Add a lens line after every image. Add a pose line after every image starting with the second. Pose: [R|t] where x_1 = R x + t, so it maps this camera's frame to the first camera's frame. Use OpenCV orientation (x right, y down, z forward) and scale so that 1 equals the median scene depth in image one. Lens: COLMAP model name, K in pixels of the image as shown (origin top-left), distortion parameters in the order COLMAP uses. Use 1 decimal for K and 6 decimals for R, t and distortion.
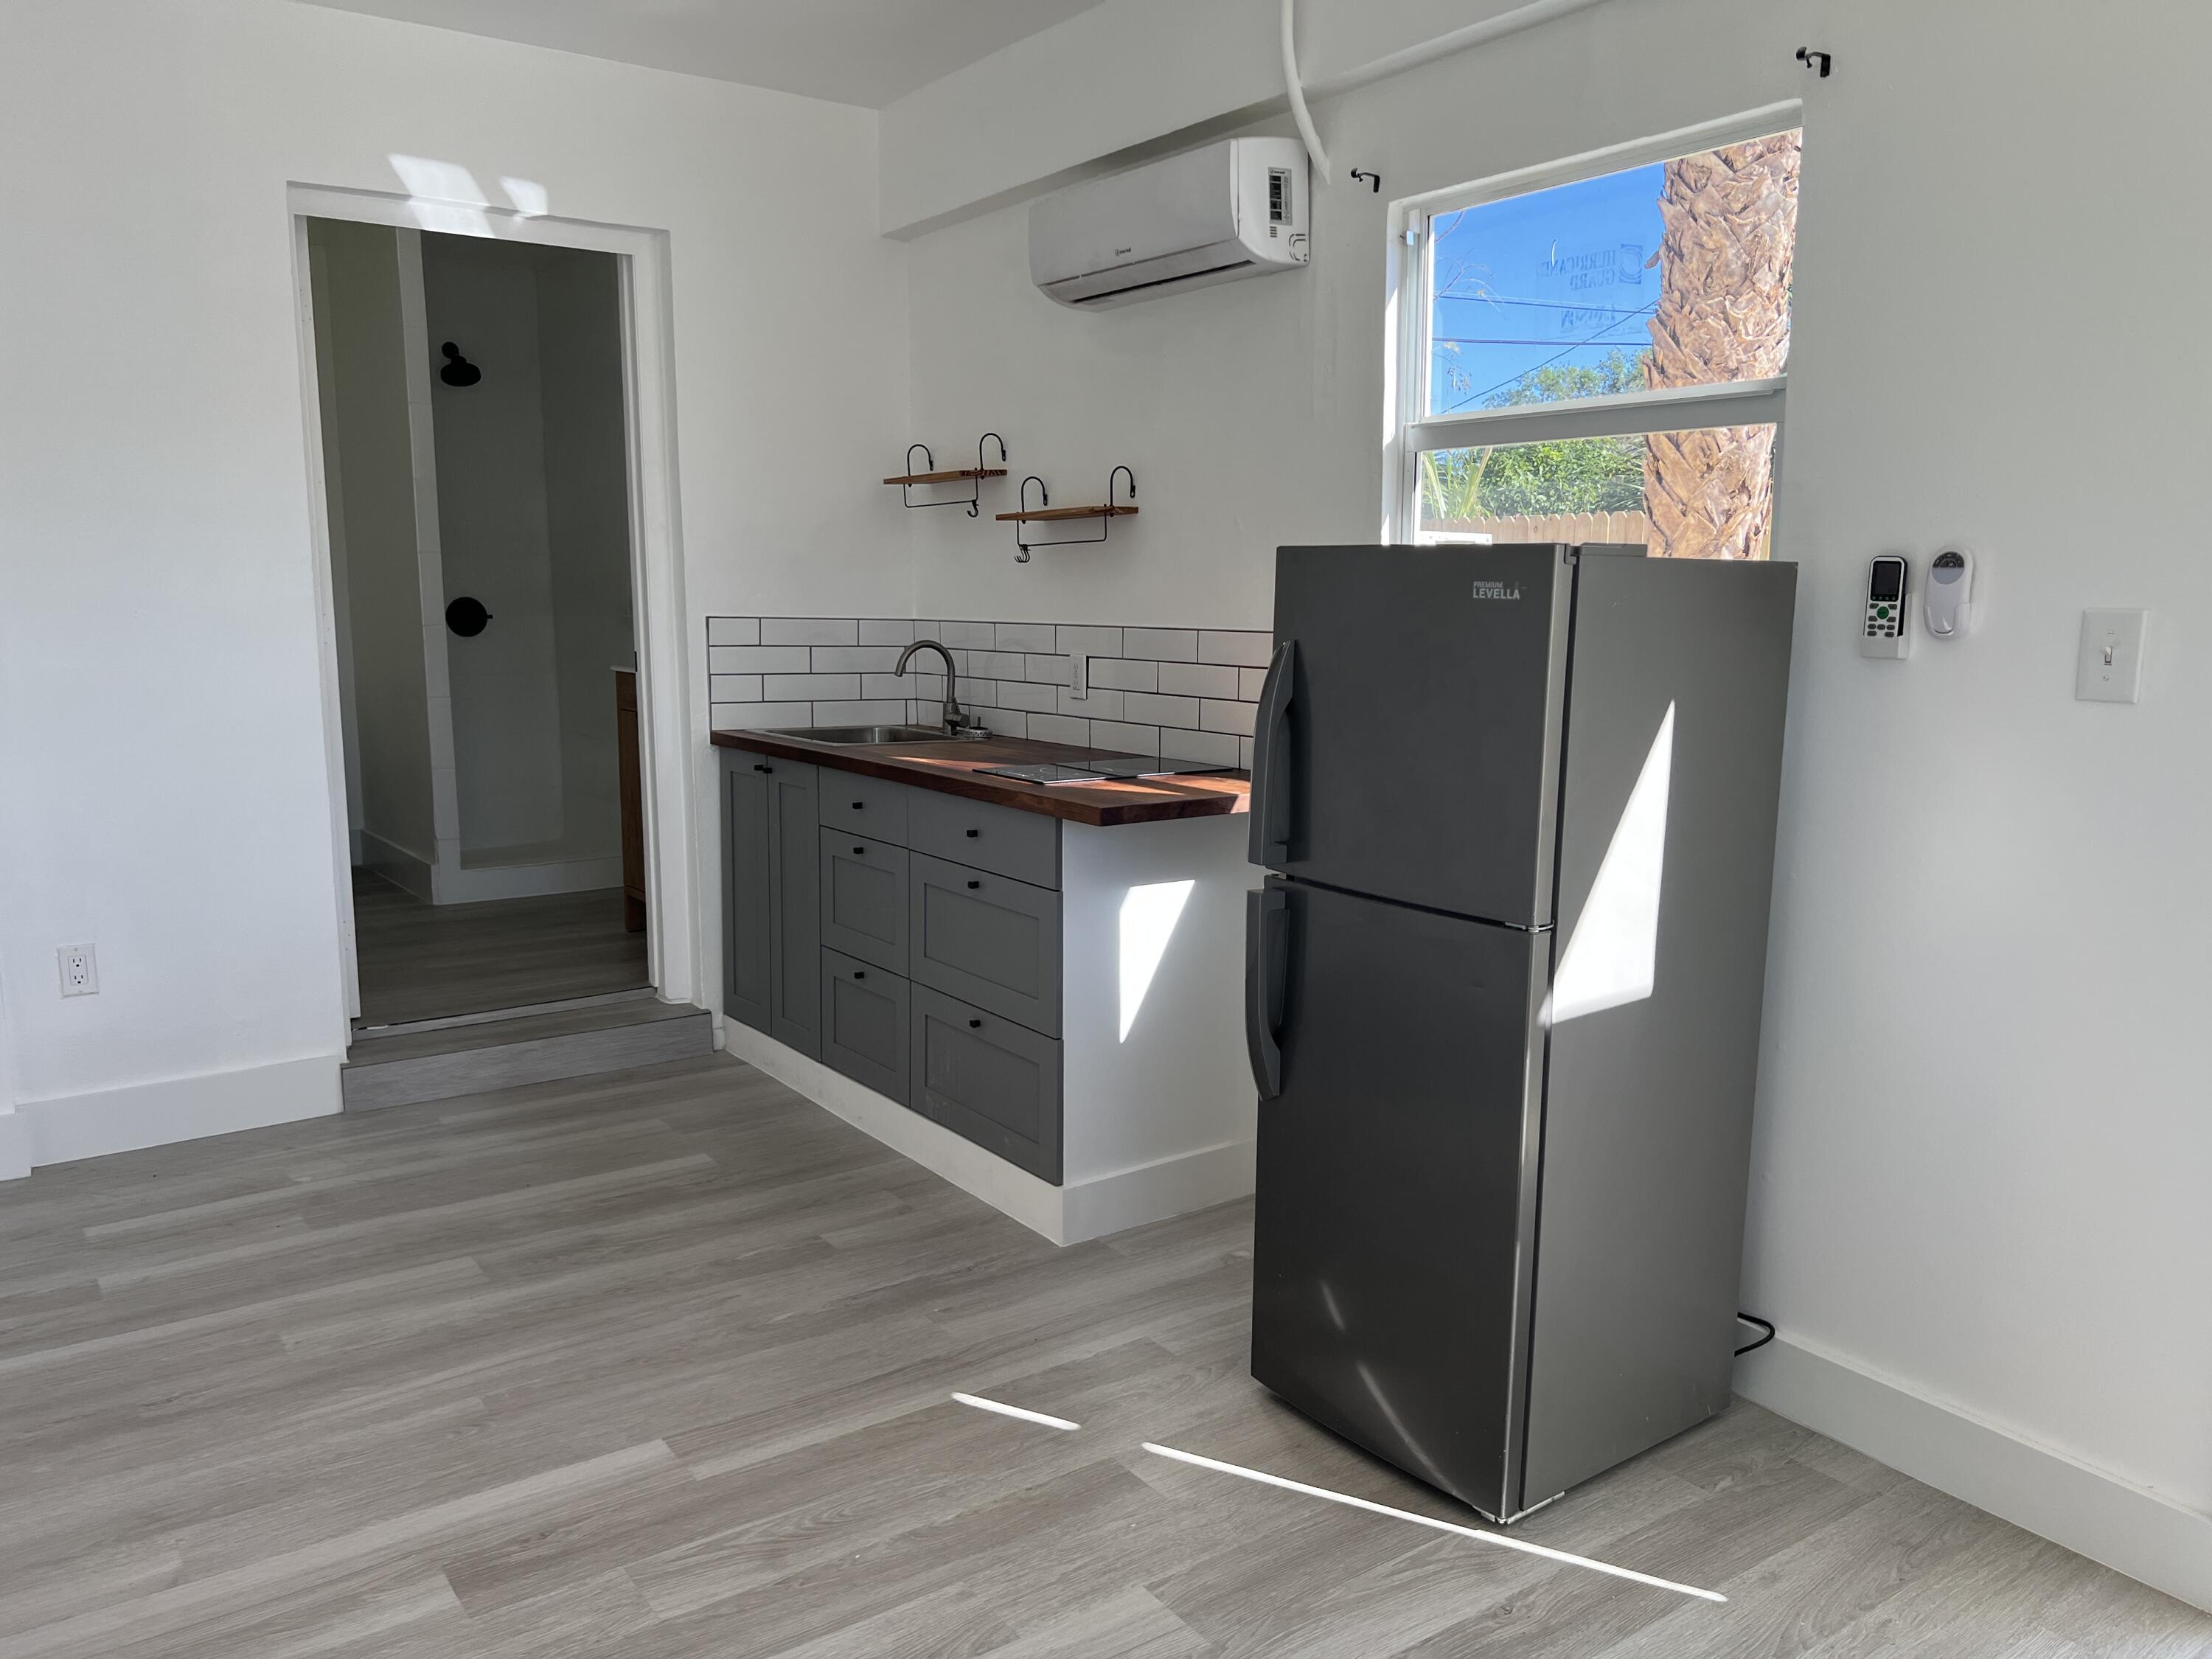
lens RADIAL K [[1655.9, 0, 1111.6], [0, 1655.9, 857.8], [0, 0, 1]] dist [0.032583, -0.003805]
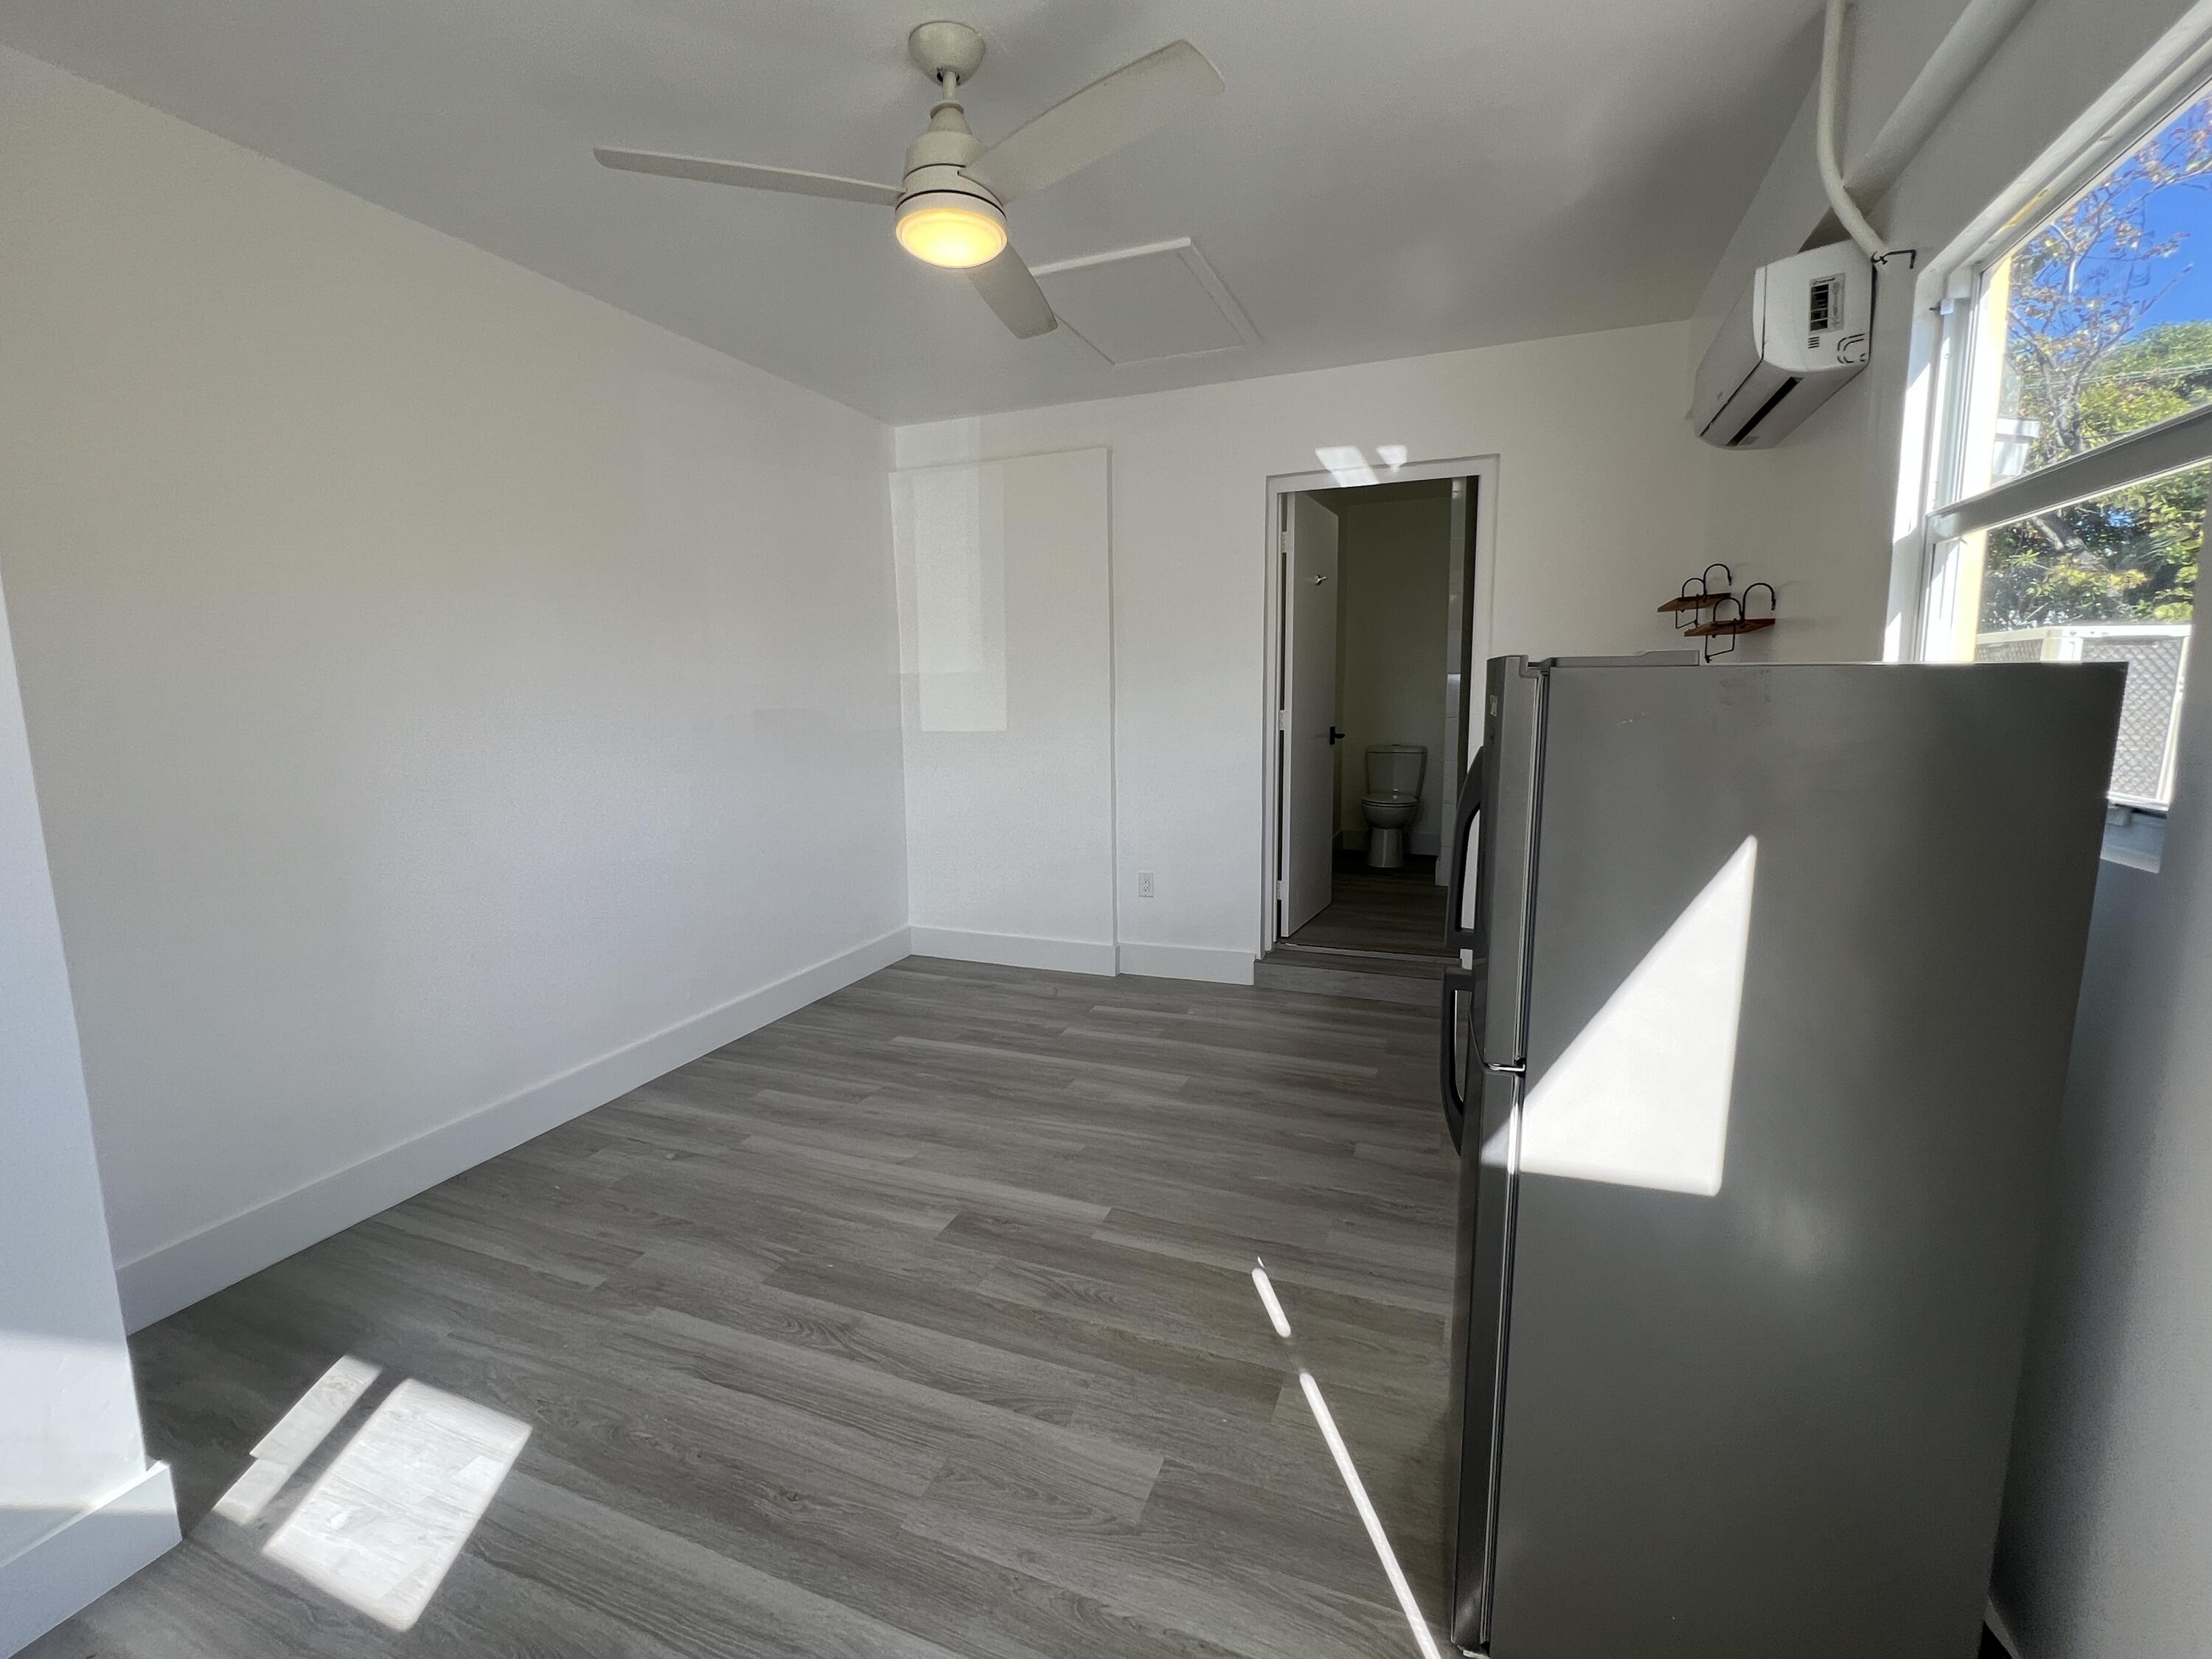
lens RADIAL K [[977.4, 0, 1106.0], [0, 977.4, 829.5], [0, 0, 1]] dist [0.015839, -0.000403]
pose [[0.539572, 0.108775, -0.834883, 0.397920], [-0.123486, 0.991120, 0.049323, -0.059615], [0.832834, 0.076483, 0.548213, 0.335075]]
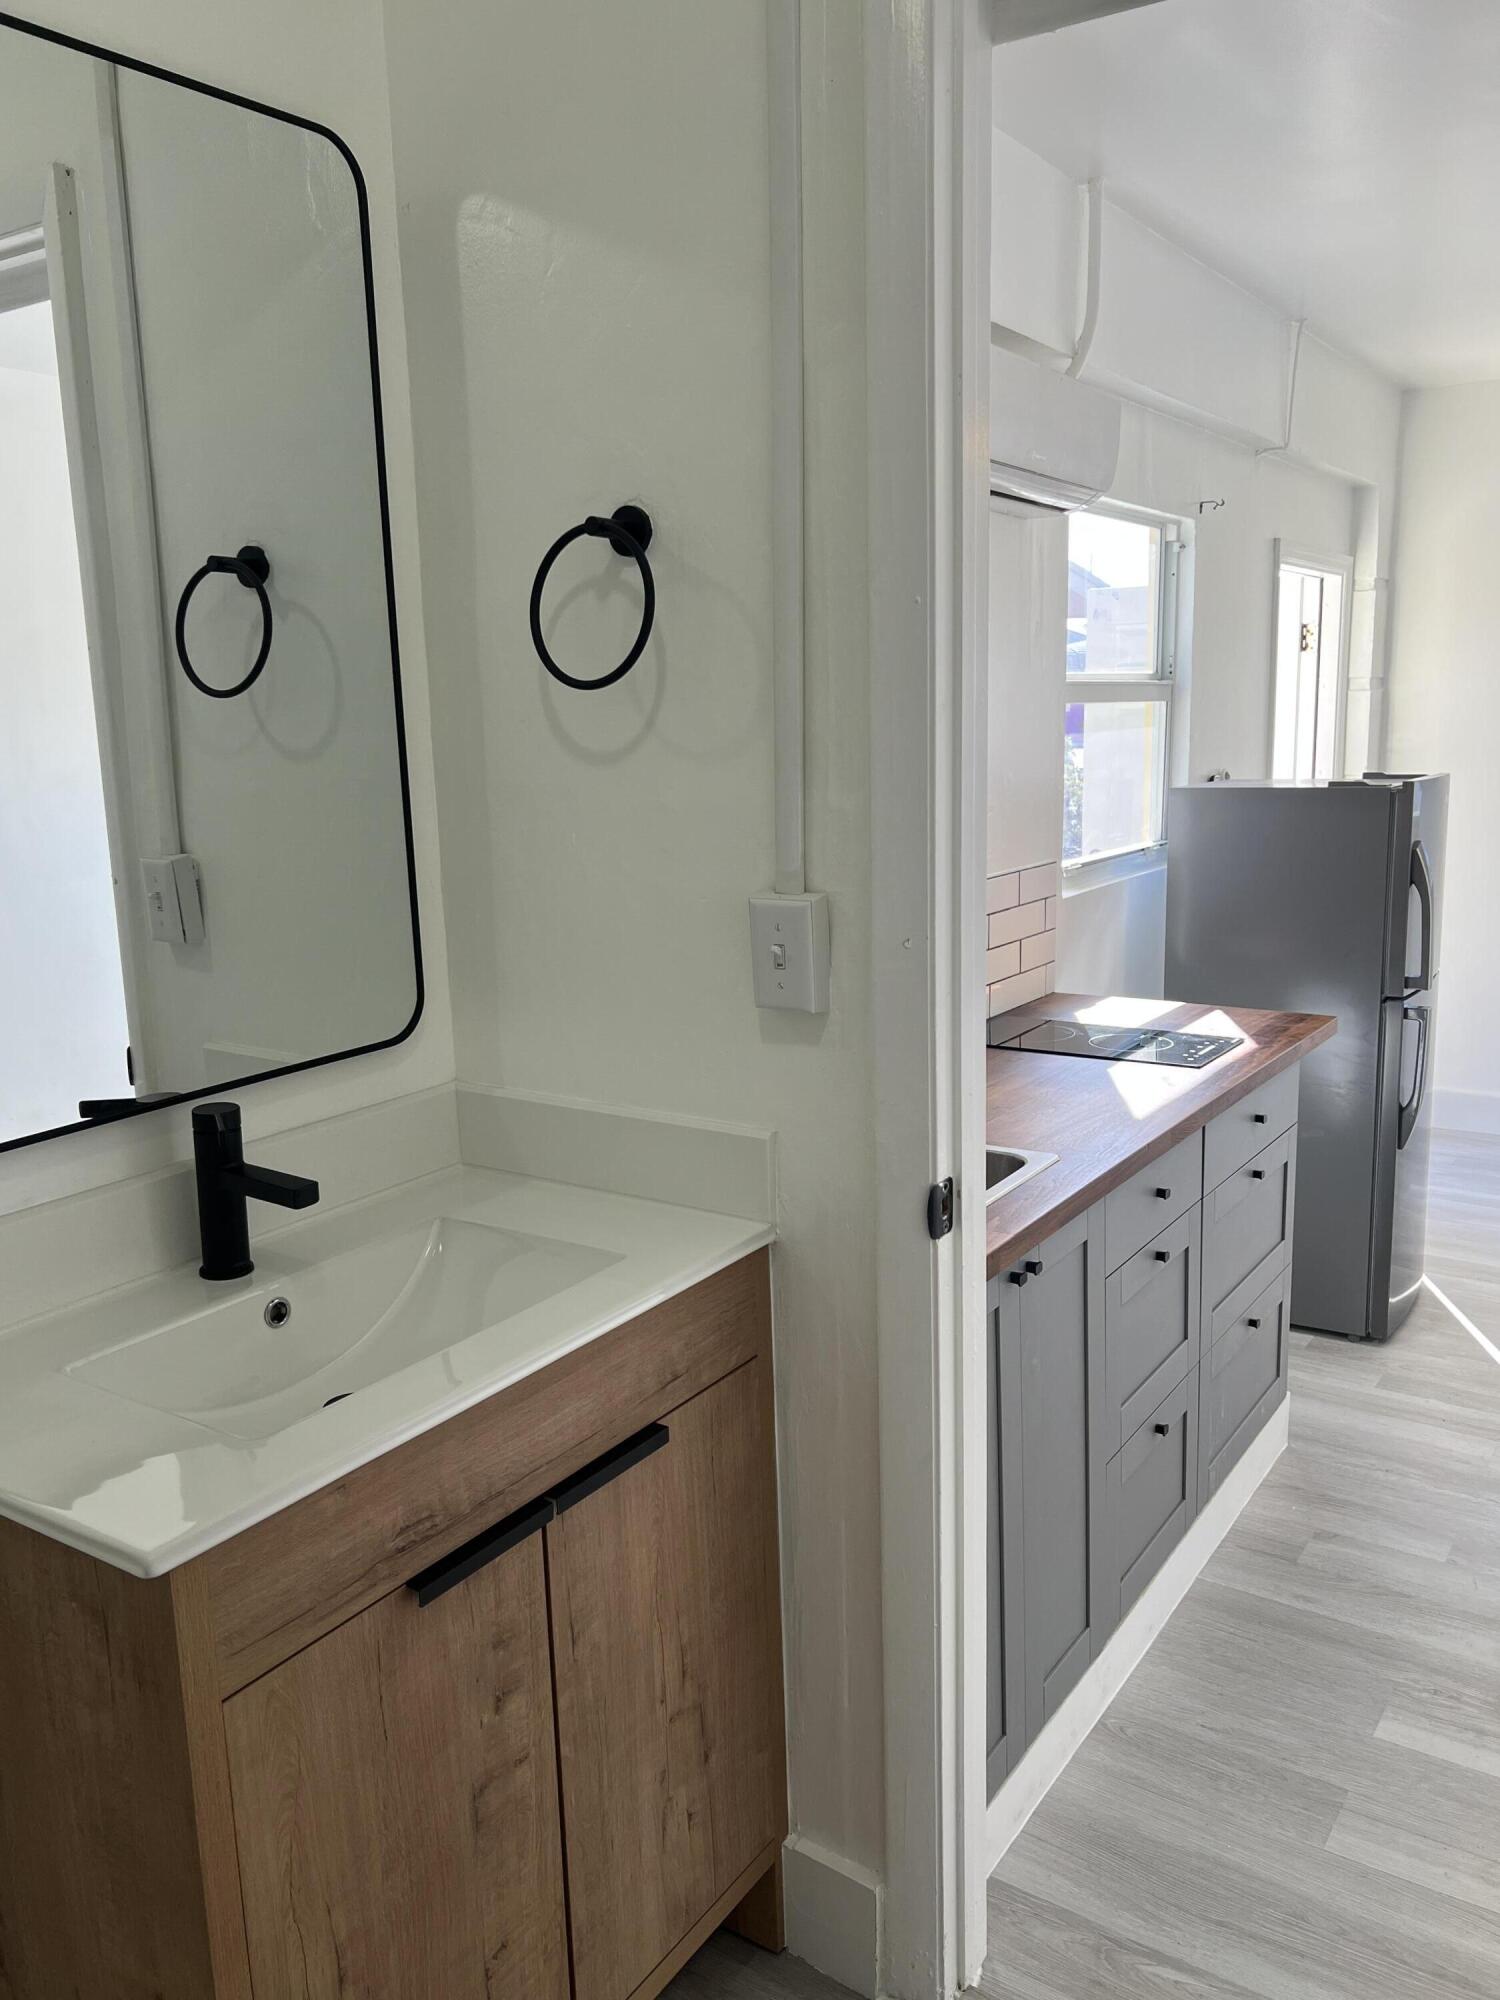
lens RADIAL K [[1588.7, 0, 750.0], [0, 1588.7, 1000.0], [0, 0, 1]] dist [-0.003797, -0.002596]
pose [[-0.355965, -0.169762, 0.918950, -0.799553], [0.172527, 0.954519, 0.243163, -0.346787], [-0.918435, 0.245102, -0.310487, 1.569903]]
